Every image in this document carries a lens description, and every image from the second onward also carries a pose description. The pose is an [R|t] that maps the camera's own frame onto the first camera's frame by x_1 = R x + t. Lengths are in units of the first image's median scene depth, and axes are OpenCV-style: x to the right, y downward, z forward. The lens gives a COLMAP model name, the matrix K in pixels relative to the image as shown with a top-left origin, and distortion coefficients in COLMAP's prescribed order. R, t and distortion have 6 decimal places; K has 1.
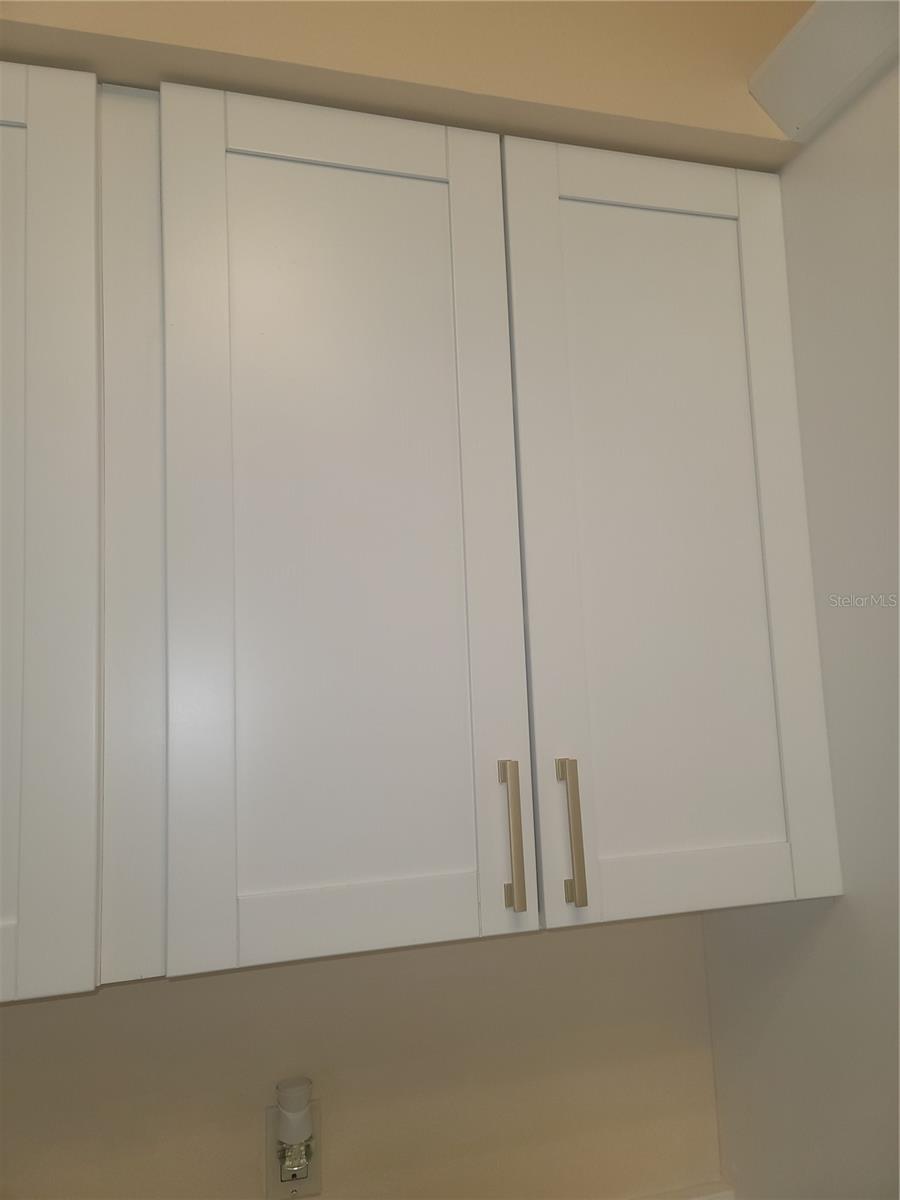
lens RADIAL K [[876.4, 0, 457.8], [0, 876.4, 597.7], [0, 0, 1]] dist [0.075139, -0.060134]
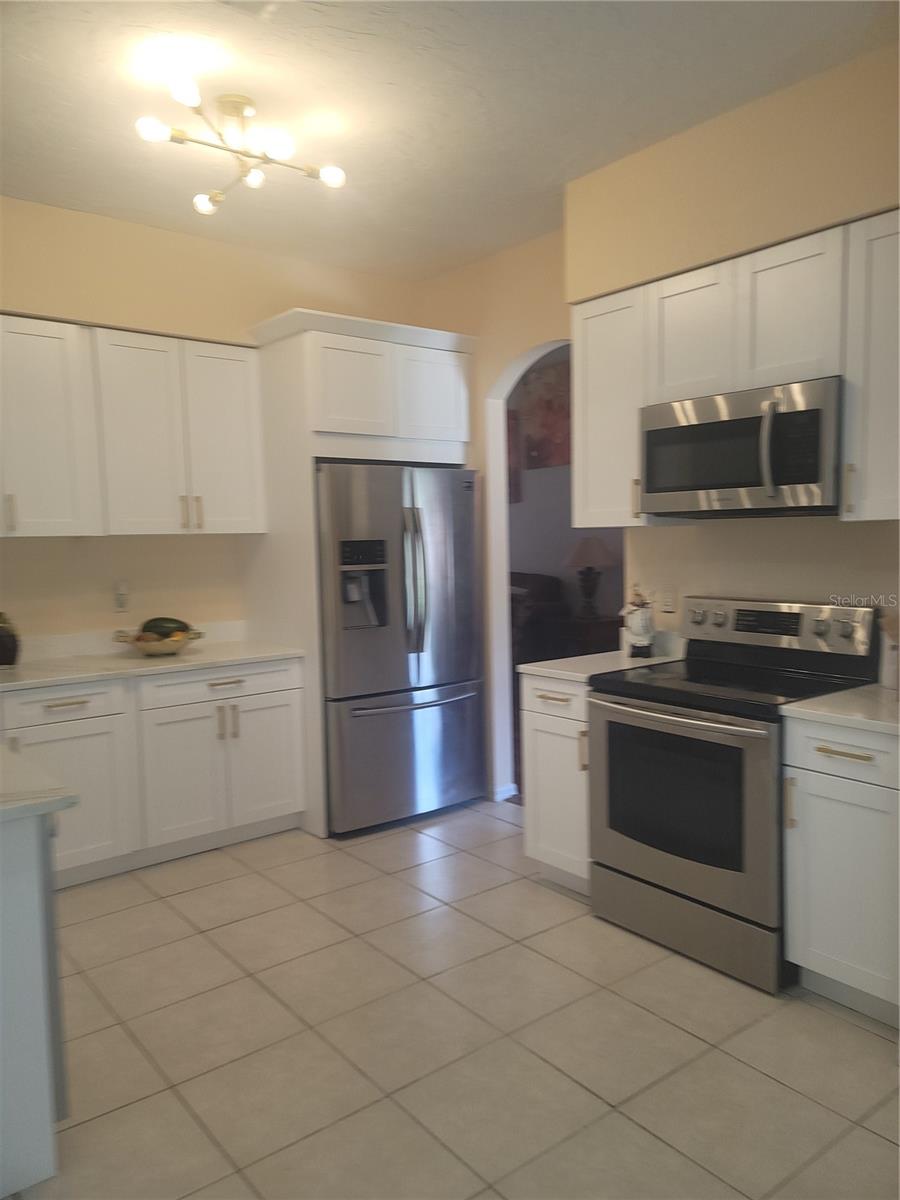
lens RADIAL K [[876.4, 0, 456.6], [0, 876.4, 604.4], [0, 0, 1]] dist [0.075139, -0.060134]
pose [[0.914783, -0.010747, 0.403802, -0.471270], [-0.061075, 0.984474, 0.164562, -0.087703], [-0.399301, -0.175201, 0.899924, -3.515066]]
